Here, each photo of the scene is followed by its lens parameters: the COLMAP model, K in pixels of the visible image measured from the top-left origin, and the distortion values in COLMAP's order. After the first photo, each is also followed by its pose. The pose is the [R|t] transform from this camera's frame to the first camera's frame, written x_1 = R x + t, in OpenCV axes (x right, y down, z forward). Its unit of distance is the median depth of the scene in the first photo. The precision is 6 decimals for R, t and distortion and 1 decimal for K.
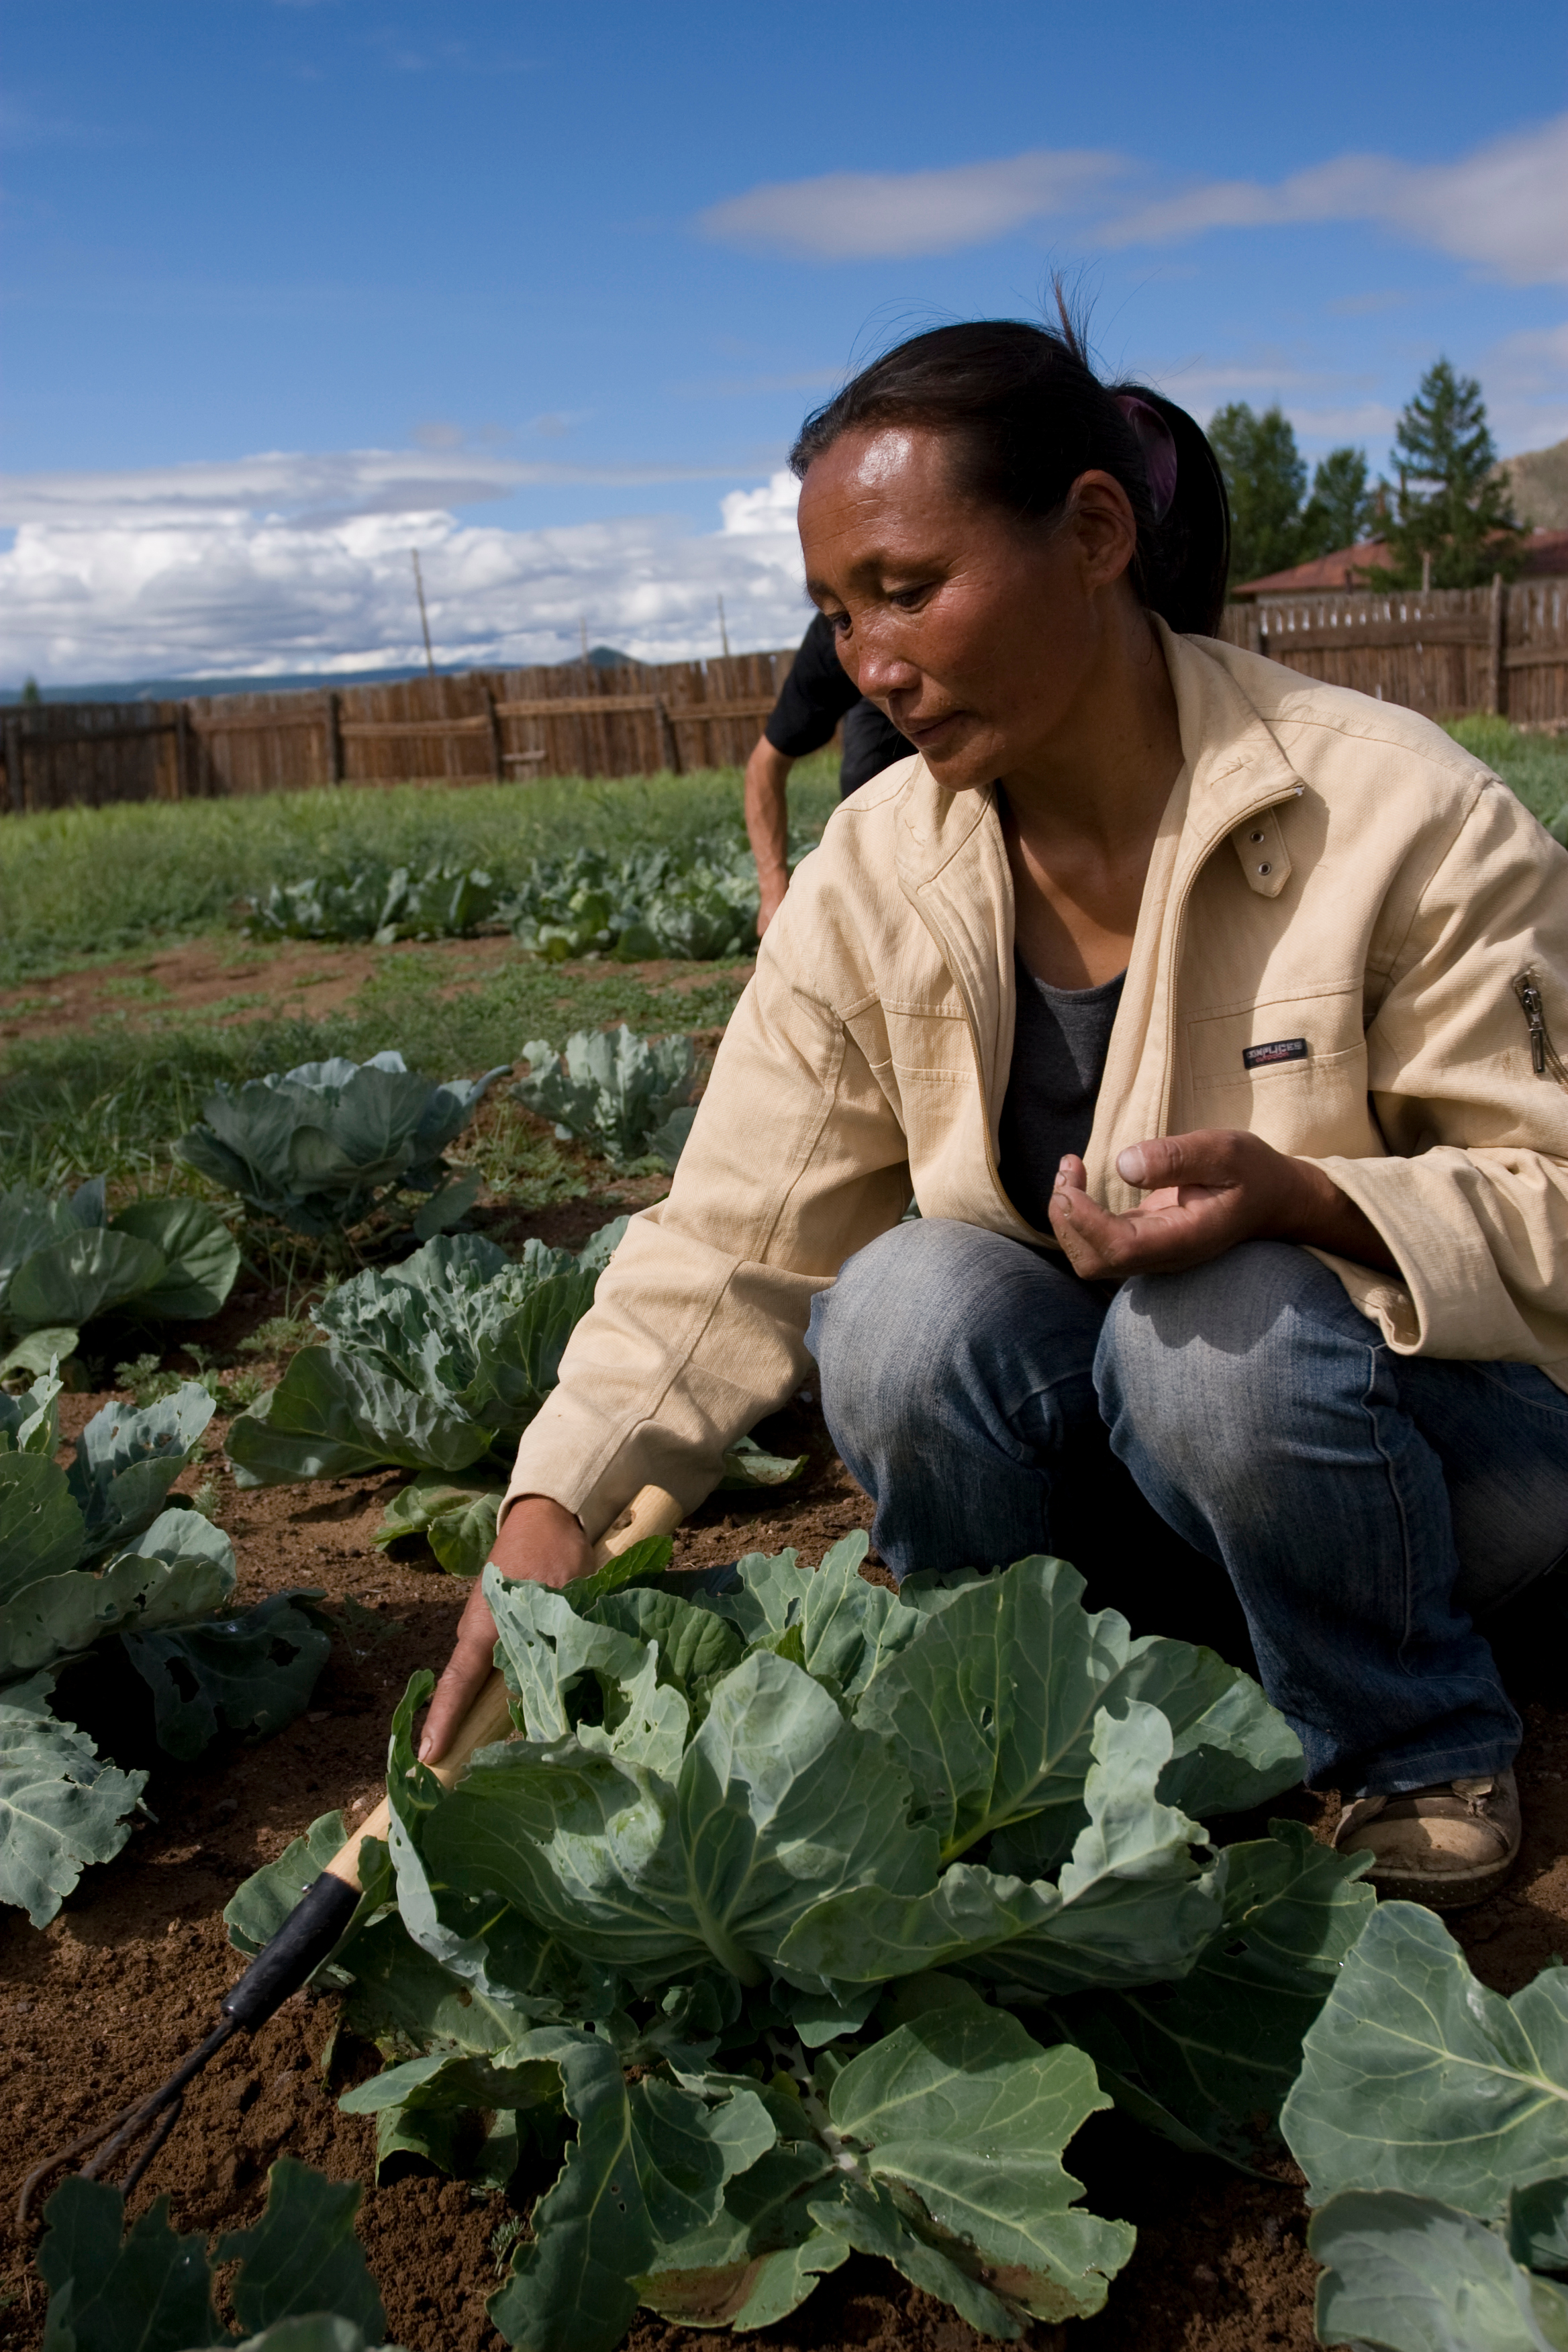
lens RADIAL K [[2547.2, 0, 781.4], [0, 2547.2, 1179.2], [0, 0, 1]] dist [-0.068602, 0.000000]
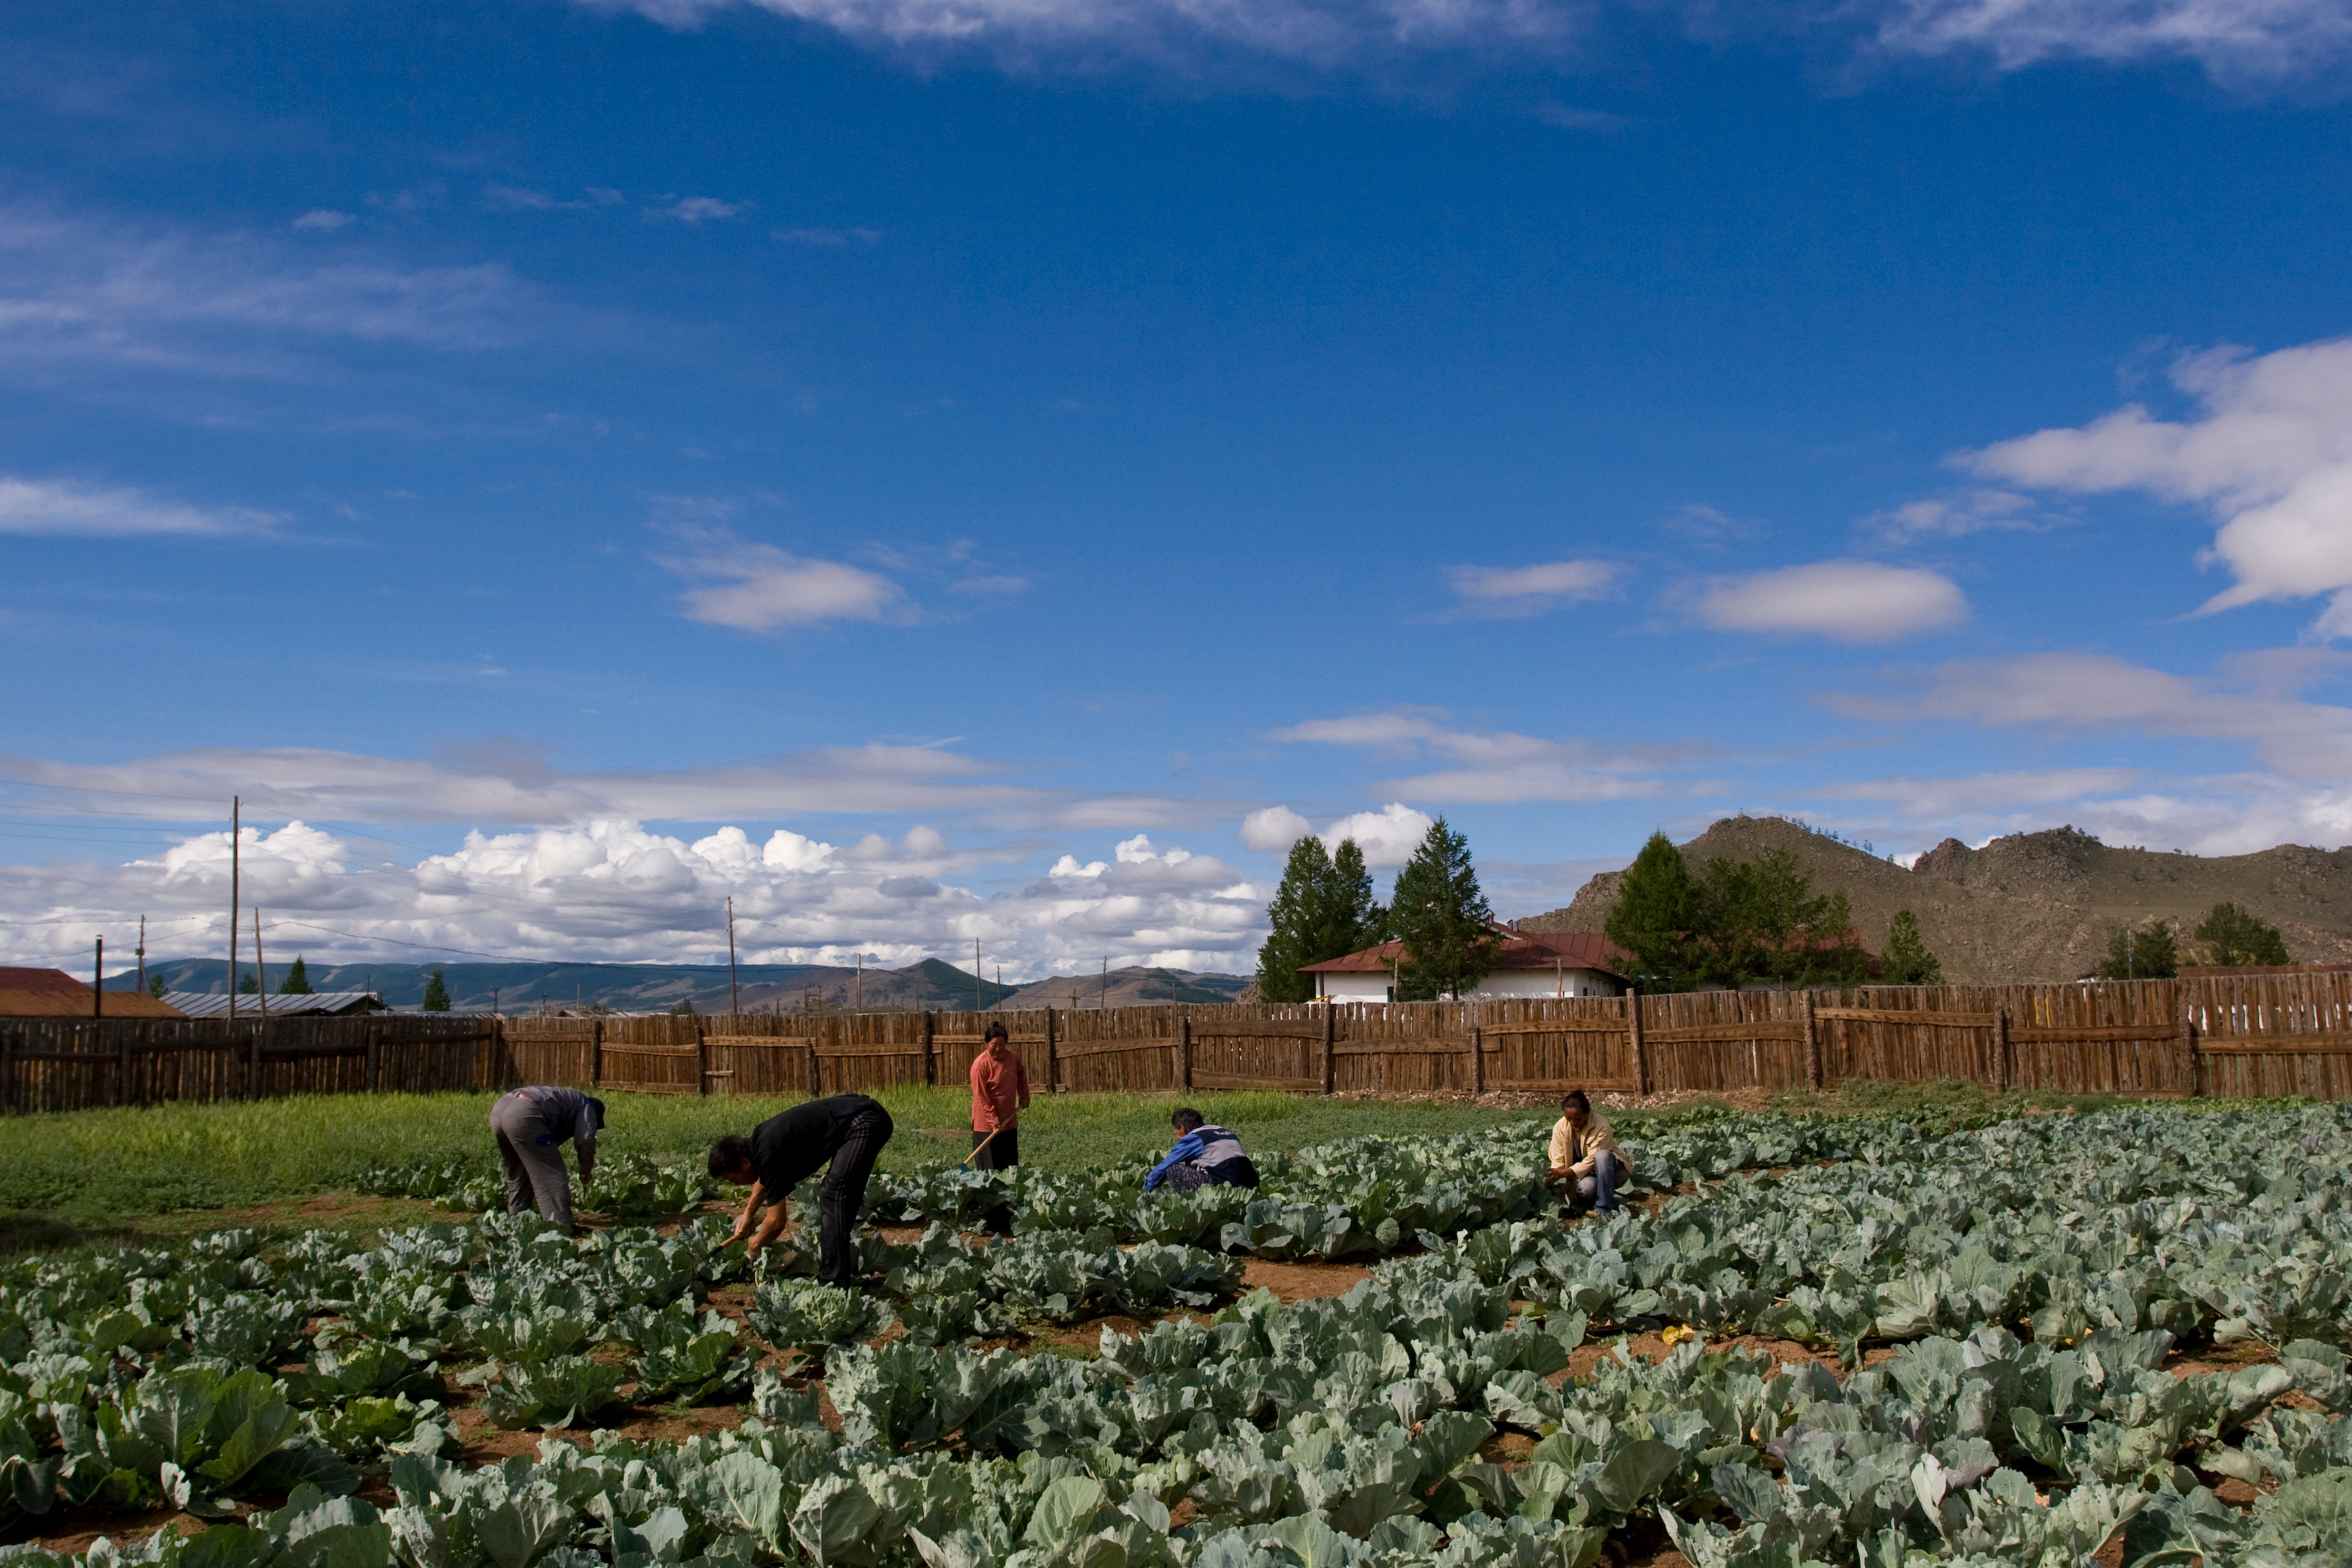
lens RADIAL K [[2125.3, 0, 1165.7], [0, 2125.3, 807.6], [0, 0, 1]] dist [-0.082118, 0.072361]
pose [[0.997949, 0.057084, 0.028970, 0.109928], [-0.046801, 0.959375, -0.278224, 0.015216], [-0.043676, 0.276298, 0.960079, -0.227430]]
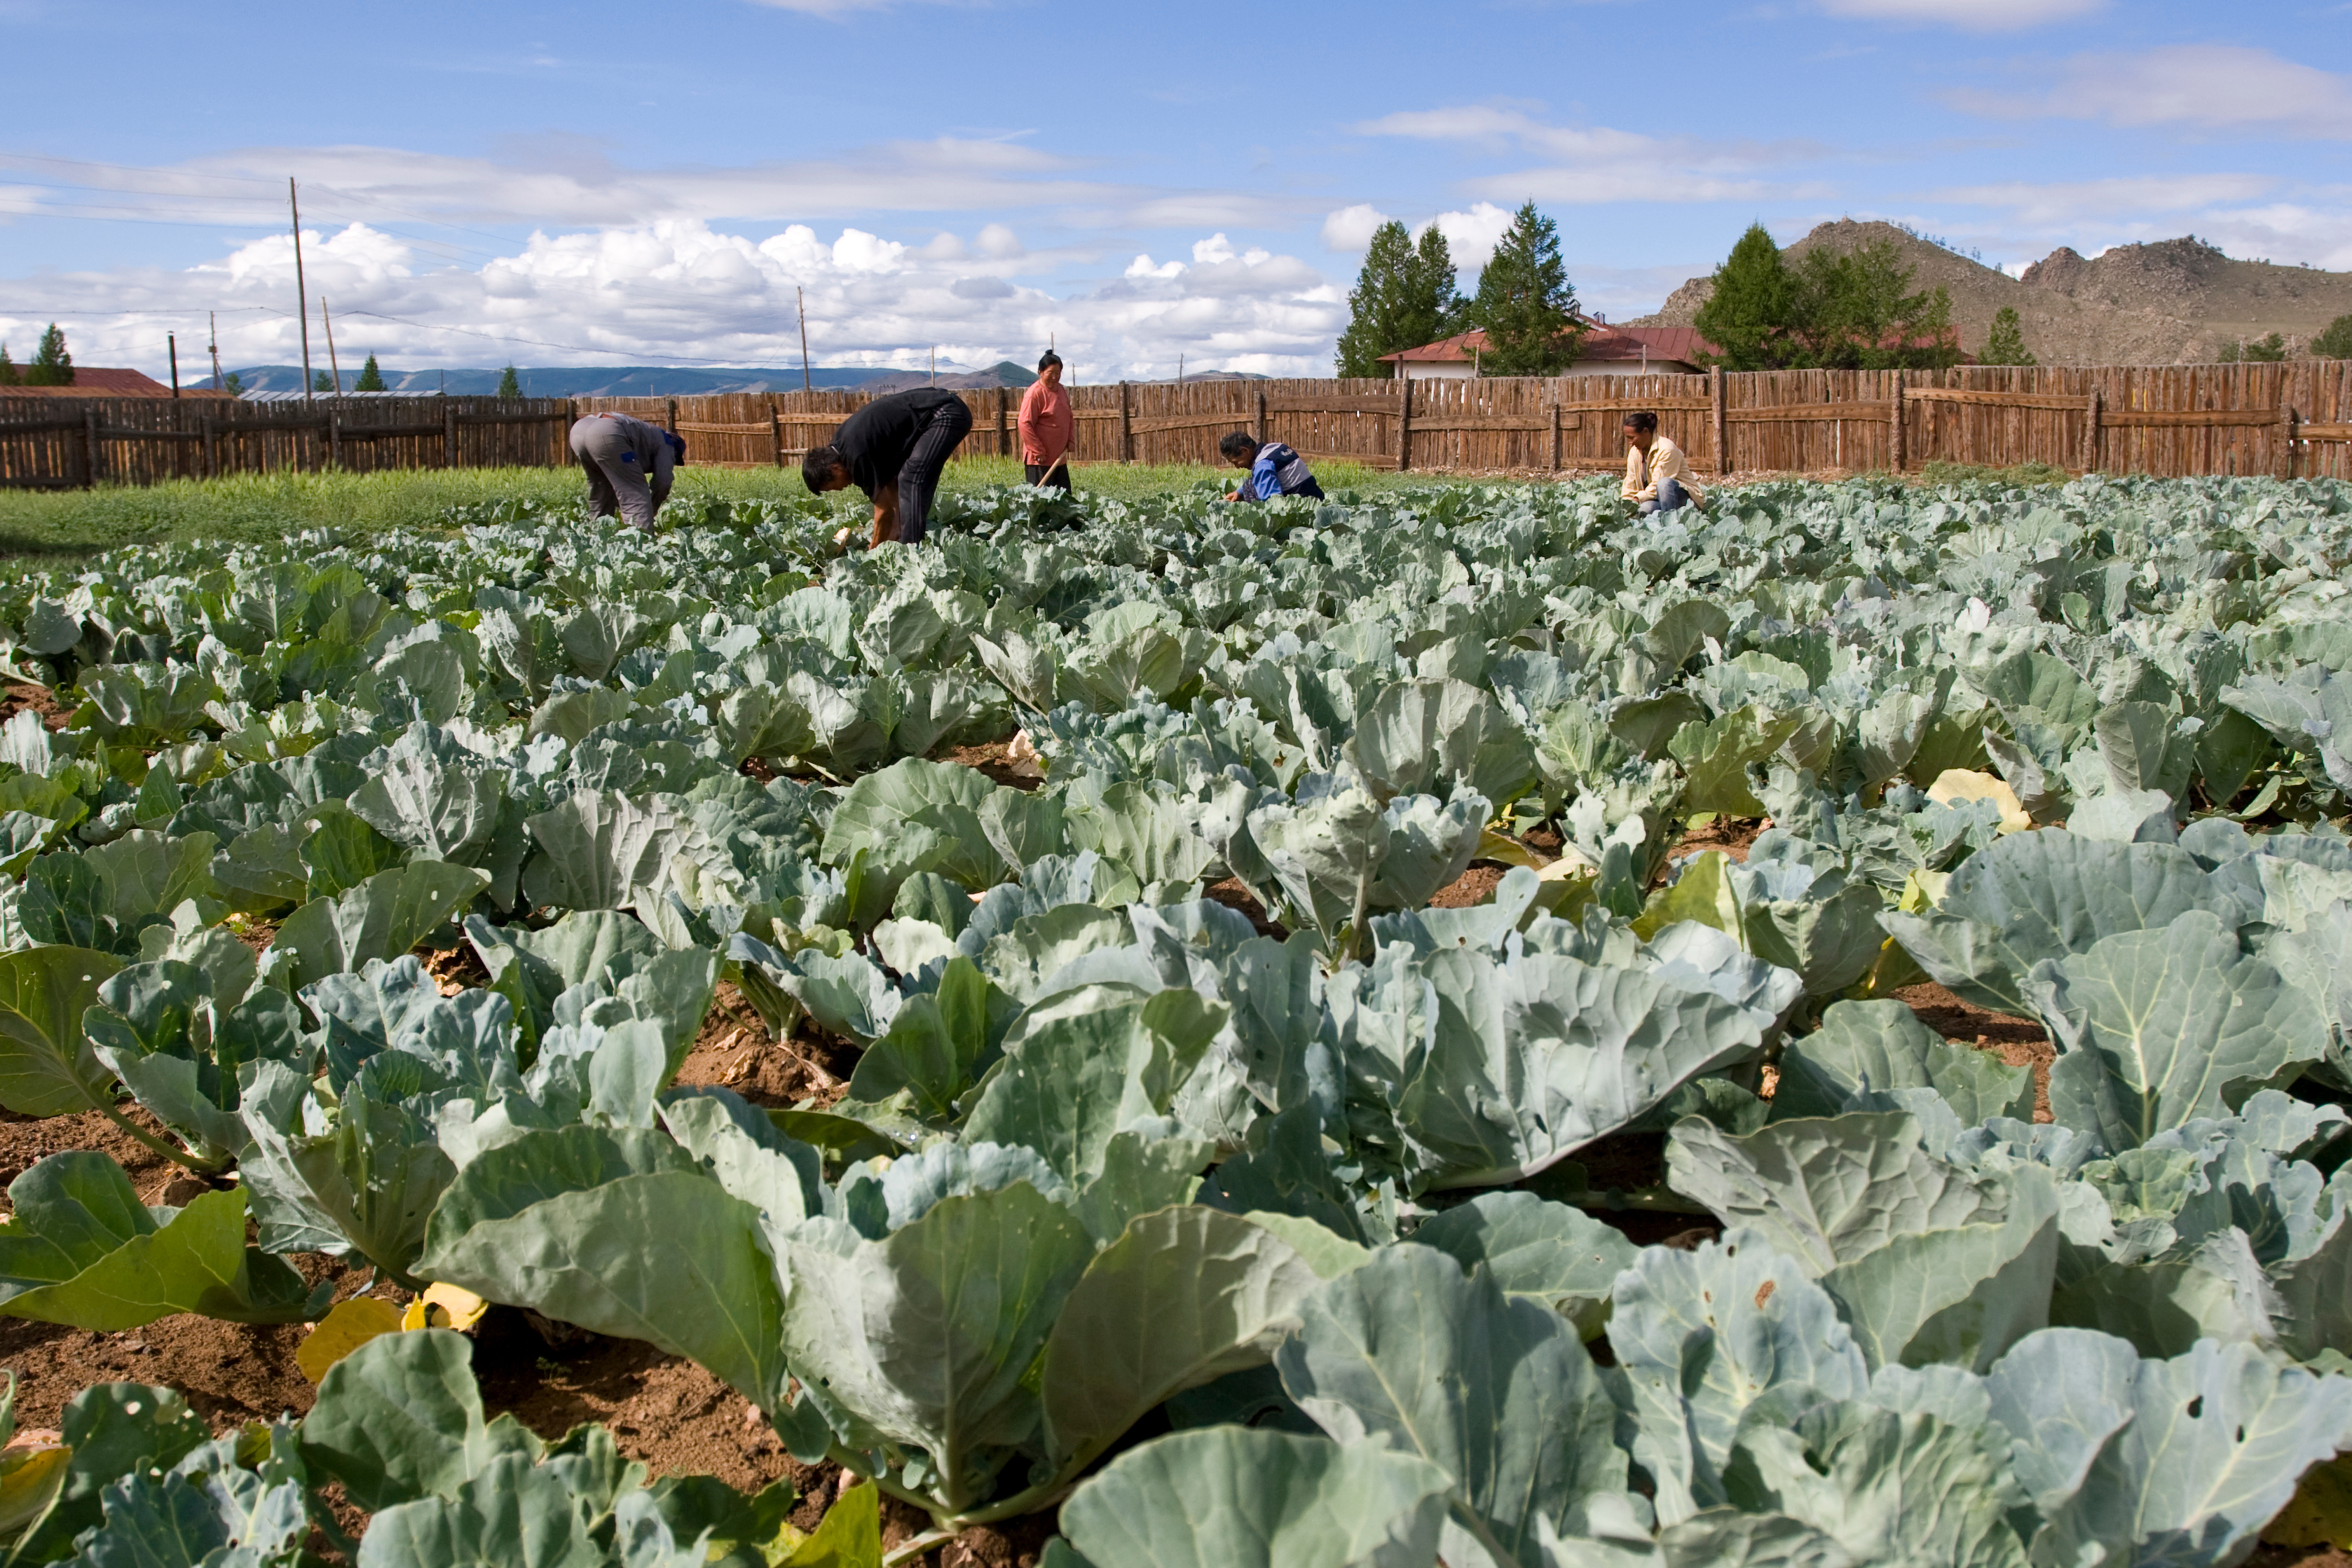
lens RADIAL K [[2125.3, 0, 1163.6], [0, 2125.3, 807.8], [0, 0, 1]] dist [-0.082118, 0.072361]
pose [[0.998143, 0.060314, 0.008505, 0.111851], [-0.060286, 0.998175, -0.003468, 0.031388], [-0.008699, 0.002949, 0.999958, -0.225599]]
